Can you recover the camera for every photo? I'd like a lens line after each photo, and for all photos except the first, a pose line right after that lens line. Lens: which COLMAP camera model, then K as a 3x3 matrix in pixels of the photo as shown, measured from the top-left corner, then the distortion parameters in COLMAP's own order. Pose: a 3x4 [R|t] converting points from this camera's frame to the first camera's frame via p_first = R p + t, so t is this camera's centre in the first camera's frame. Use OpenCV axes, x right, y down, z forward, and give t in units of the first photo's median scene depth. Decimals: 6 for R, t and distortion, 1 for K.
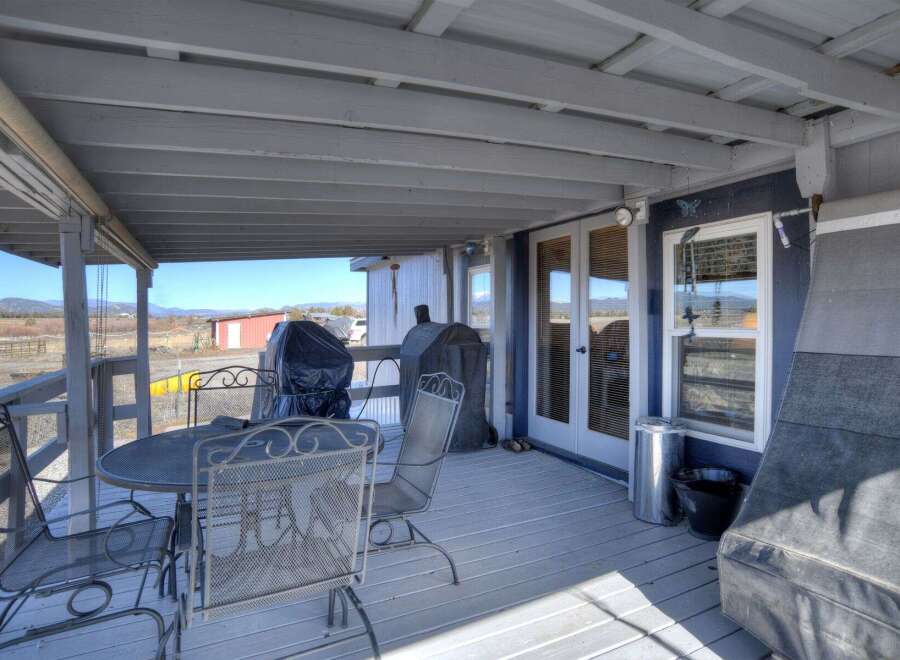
lens RADIAL K [[520.1, 0, 449.2], [0, 520.1, 311.7], [0, 0, 1]] dist [-0.056542, 0.000754]
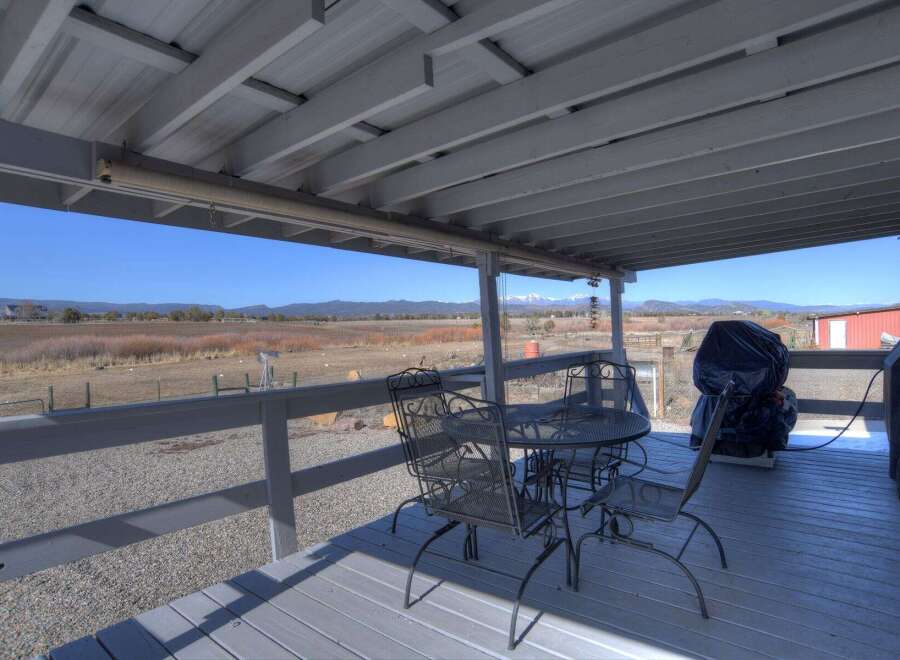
lens RADIAL K [[515.2, 0, 450.0], [0, 515.2, 330.0], [0, 0, 1]] dist [-0.056281, 0.001477]
pose [[0.431520, 0.012240, -0.902021, 0.360964], [0.025441, 0.999345, 0.025732, -0.002279], [0.901745, -0.034052, 0.430926, 0.131618]]
